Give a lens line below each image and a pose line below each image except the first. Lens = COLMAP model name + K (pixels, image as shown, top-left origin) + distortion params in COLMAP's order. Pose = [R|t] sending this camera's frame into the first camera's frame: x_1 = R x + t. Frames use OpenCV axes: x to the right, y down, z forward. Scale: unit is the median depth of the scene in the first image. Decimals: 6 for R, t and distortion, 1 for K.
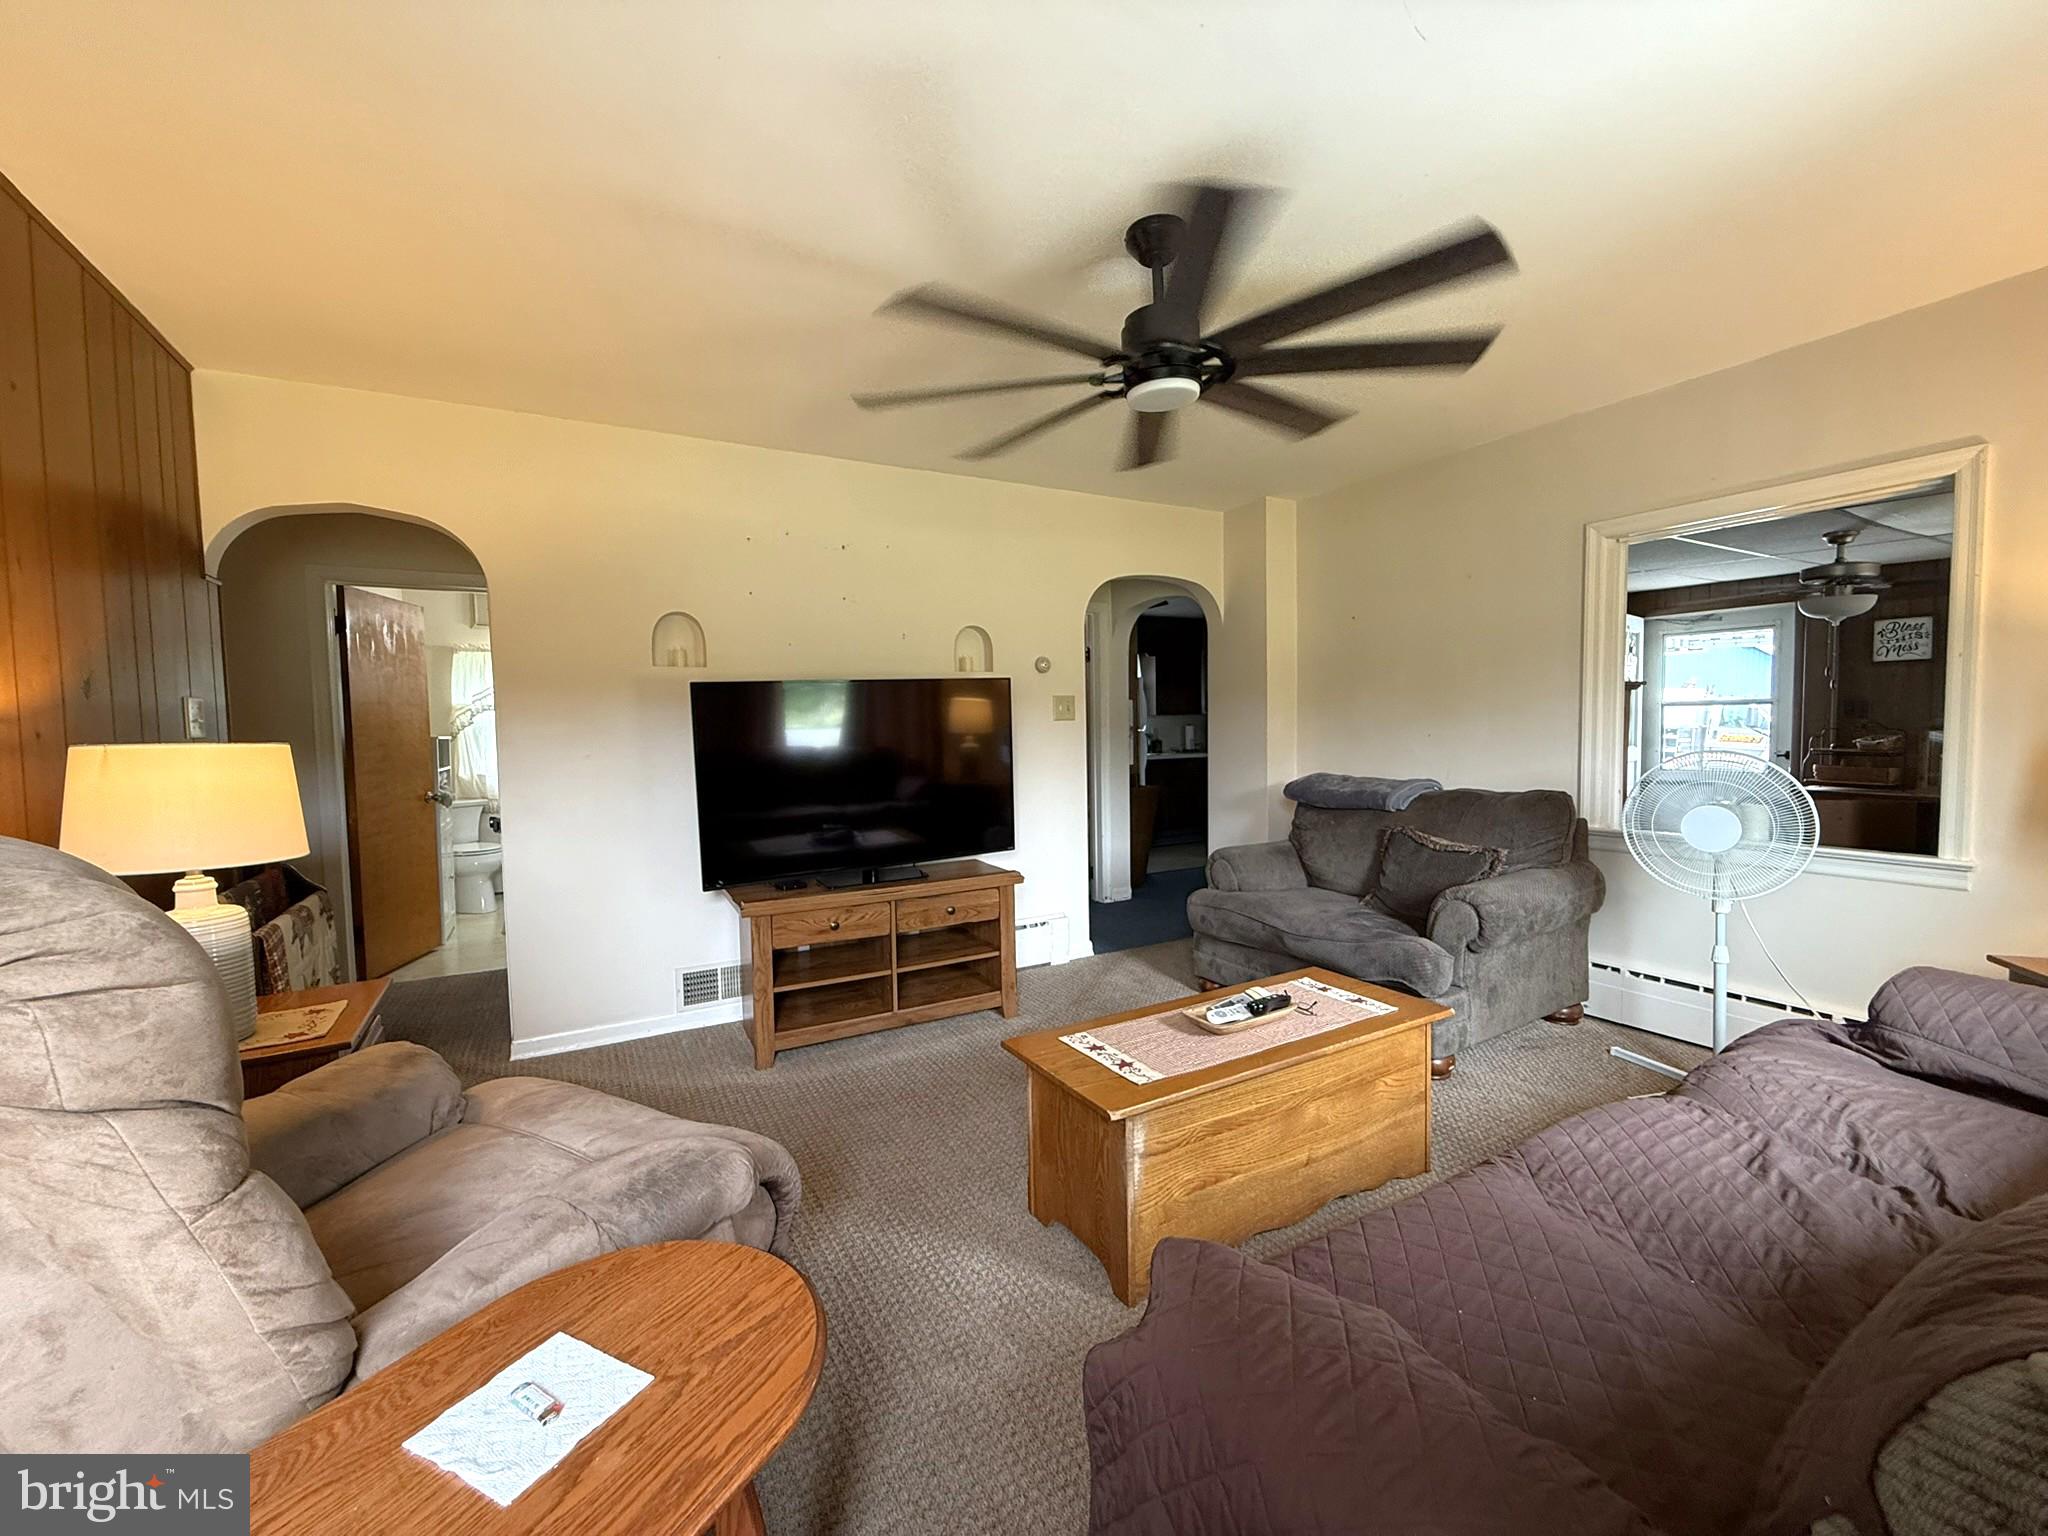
lens RADIAL K [[816.2, 0, 1024.0], [0, 816.2, 768.0], [0, 0, 1]] dist [0.000544, 0.000267]
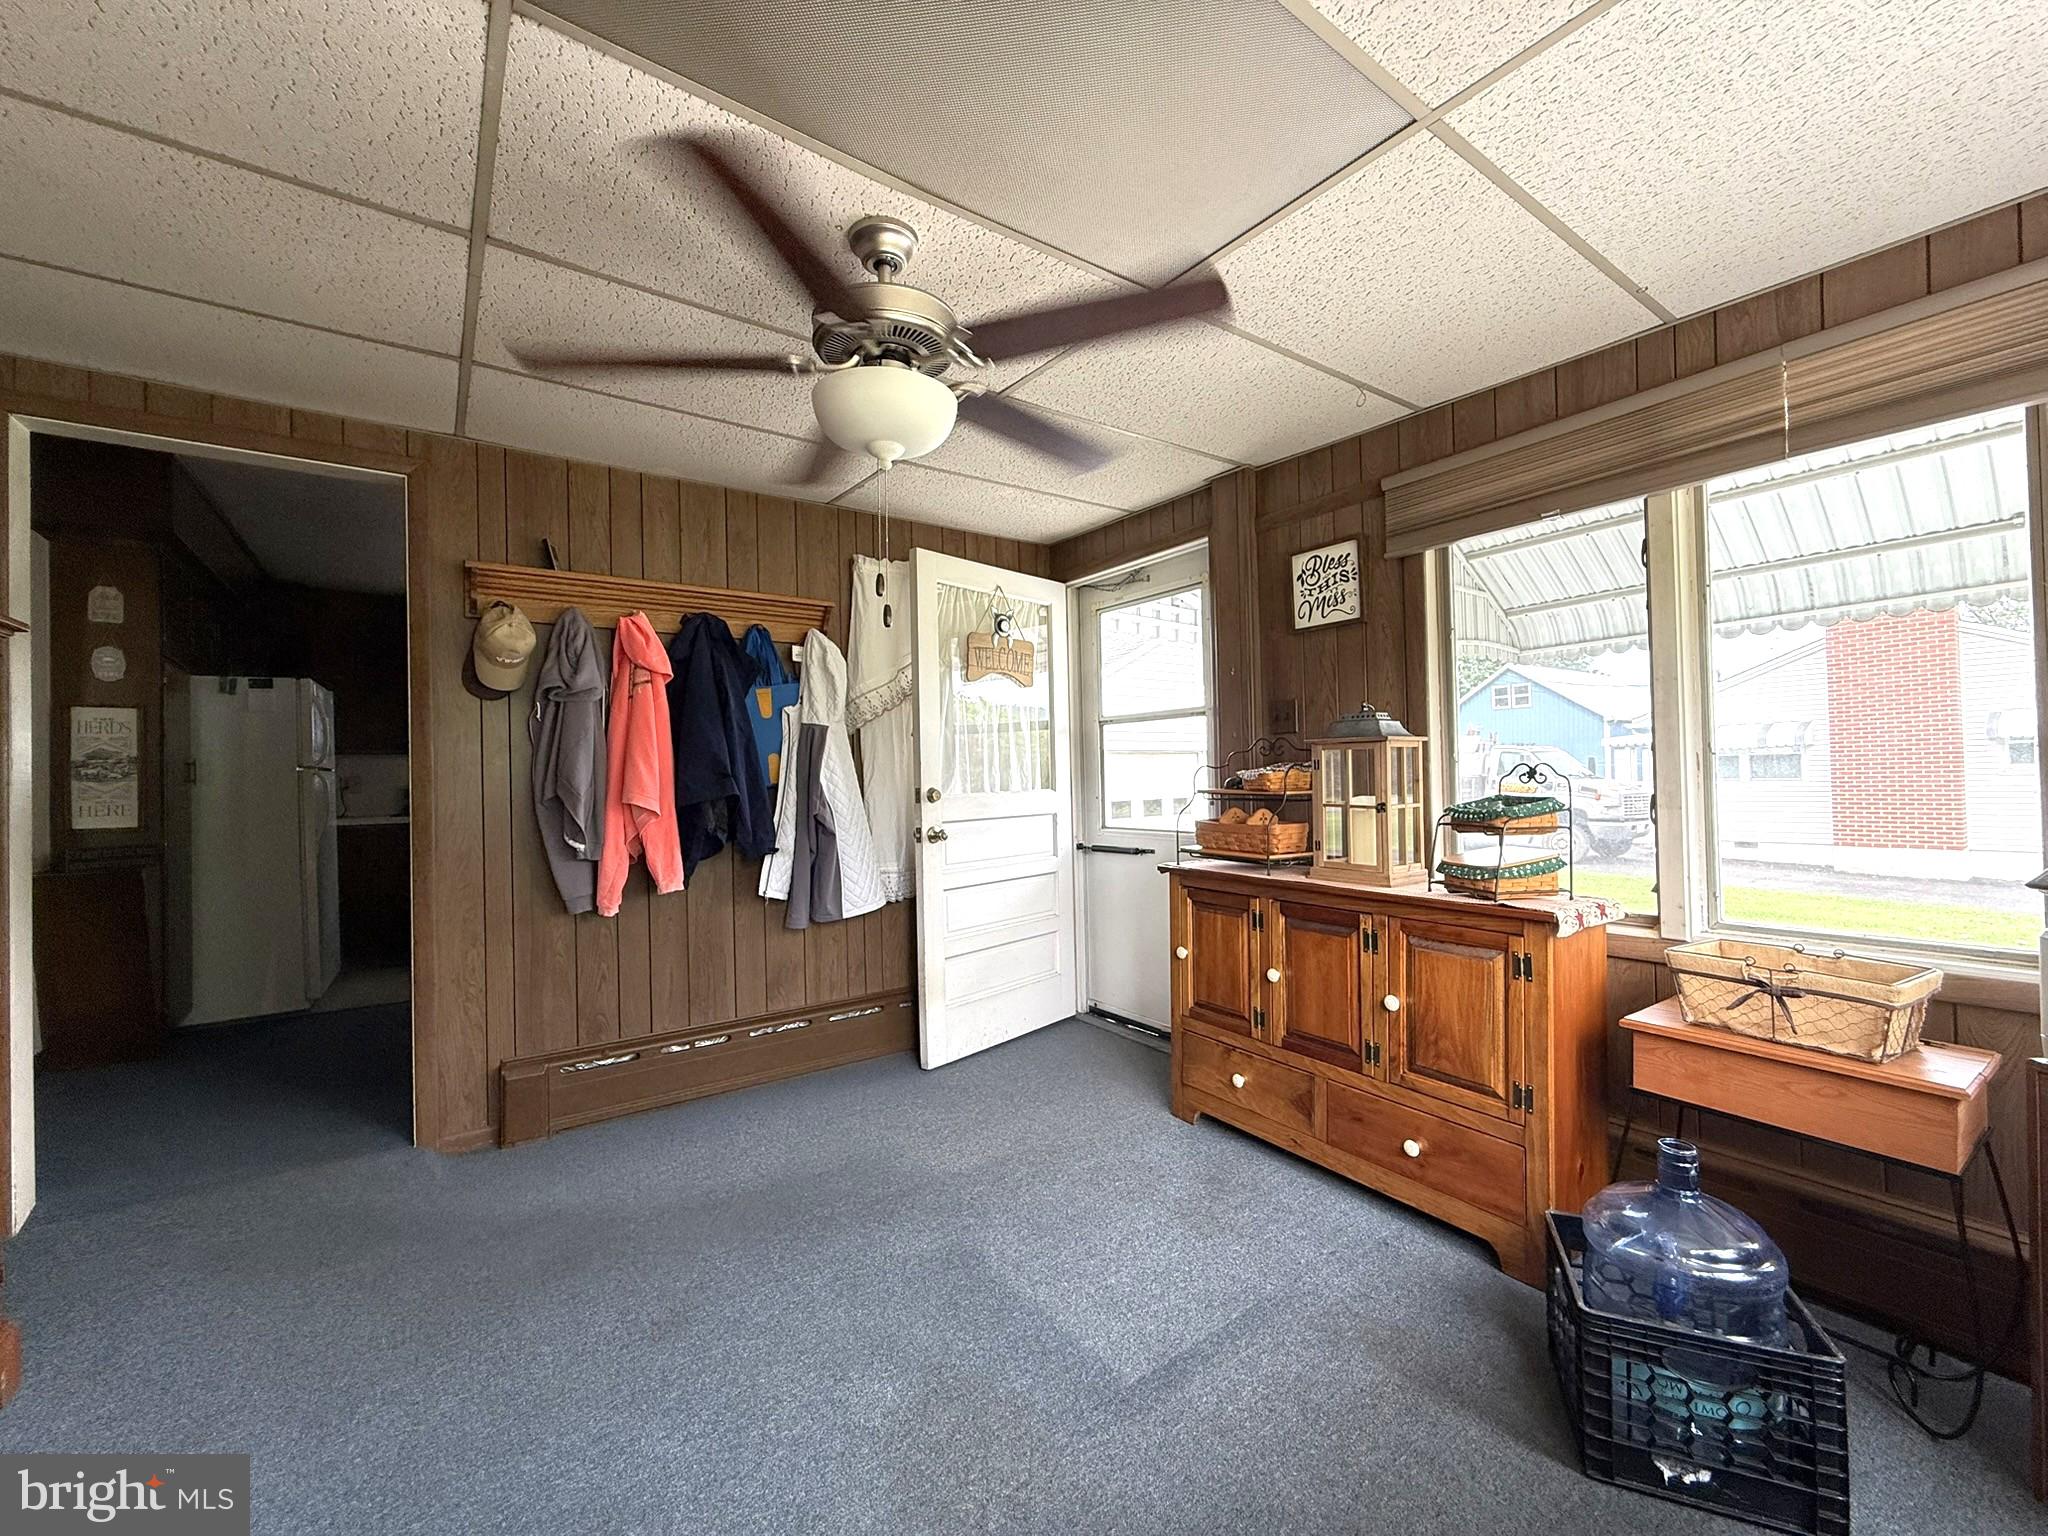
lens RADIAL K [[816.2, 0, 1024.0], [0, 816.2, 768.0], [0, 0, 1]] dist [0.000544, 0.000267]
pose [[0.994045, -0.014203, 0.108037, 0.801683], [0.021294, 0.997673, -0.064769, -0.006319], [-0.106866, 0.066684, 0.992035, 0.484555]]
